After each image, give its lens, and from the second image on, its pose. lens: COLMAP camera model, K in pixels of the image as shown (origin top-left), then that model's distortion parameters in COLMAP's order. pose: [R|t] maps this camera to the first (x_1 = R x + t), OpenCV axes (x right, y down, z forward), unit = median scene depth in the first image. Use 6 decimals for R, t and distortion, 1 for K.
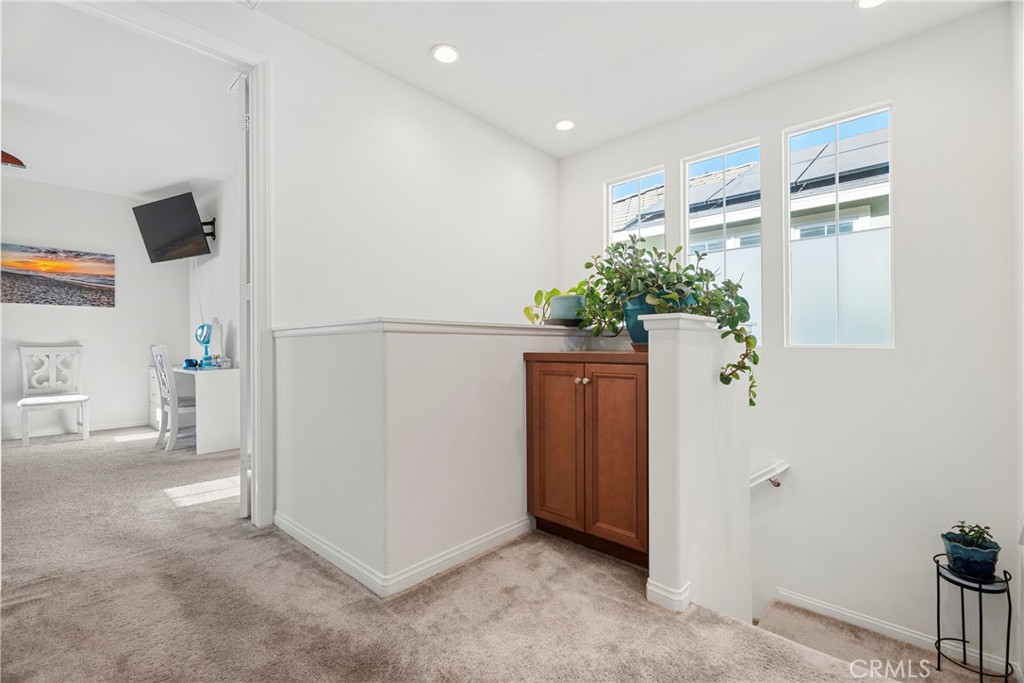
lens RADIAL K [[452.6, 0, 509.2], [0, 452.6, 341.1], [0, 0, 1]] dist [-0.002680, -0.000371]
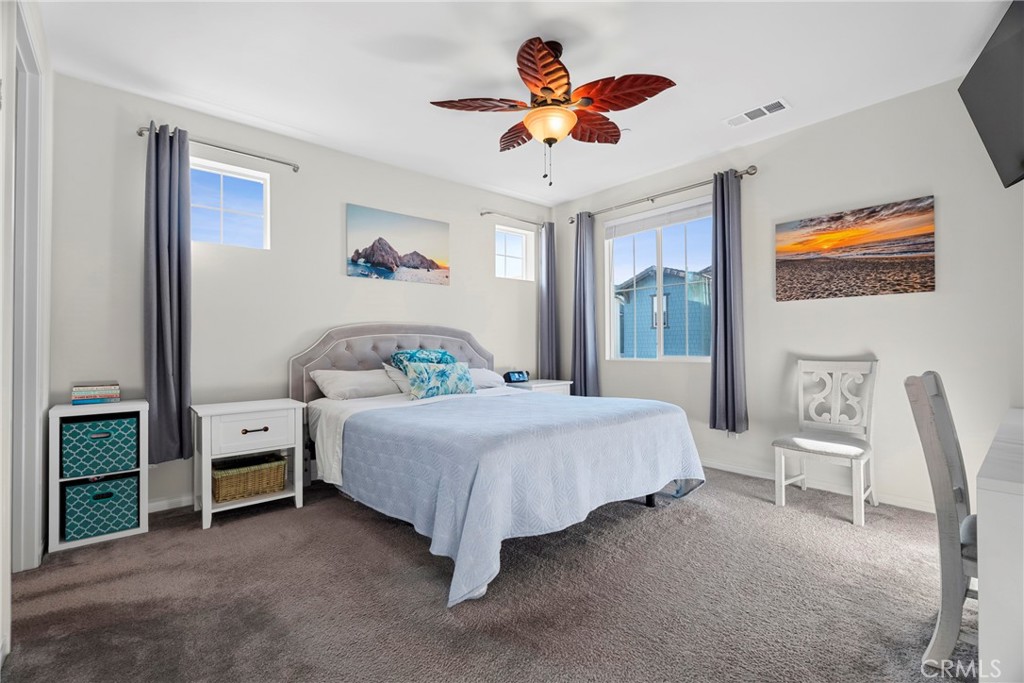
lens RADIAL K [[452.6, 0, 508.2], [0, 452.6, 342.2], [0, 0, 1]] dist [-0.002680, -0.000371]
pose [[-0.117485, 0.001316, -0.993074, -0.294048], [0.009011, 0.999959, 0.000259, -0.019533], [0.993034, -0.008918, -0.117492, 0.594598]]
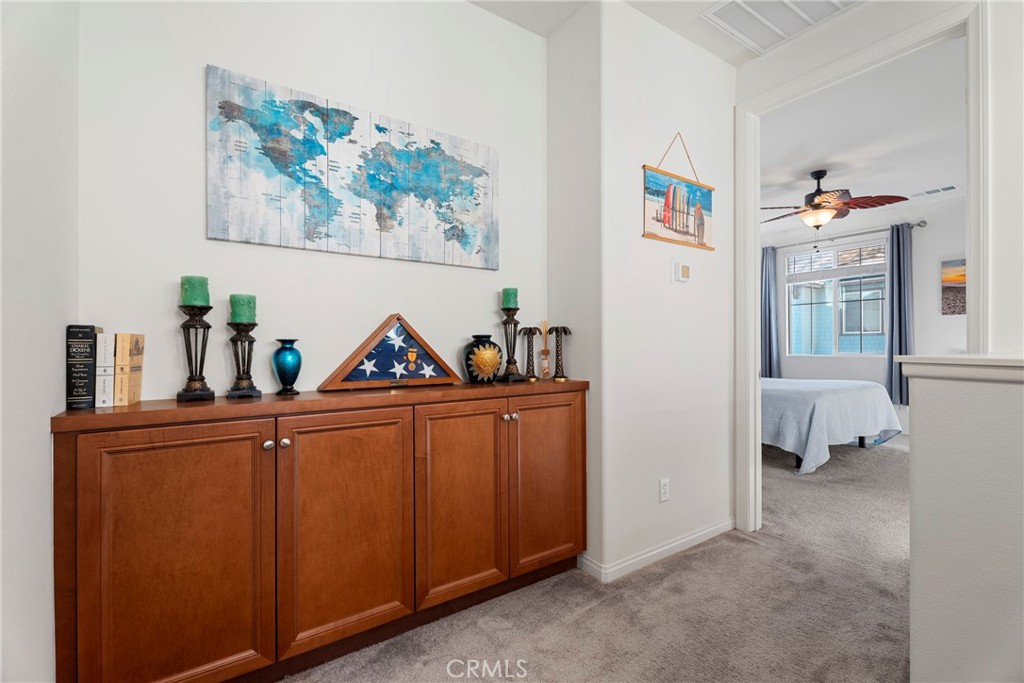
lens RADIAL K [[452.6, 0, 511.3], [0, 452.6, 345.5], [0, 0, 1]] dist [-0.002680, -0.000371]
pose [[-0.226226, 0.010410, -0.974019, 0.186716], [0.010459, 0.999911, 0.008257, -0.028991], [0.974019, -0.008319, -0.226315, 0.197123]]
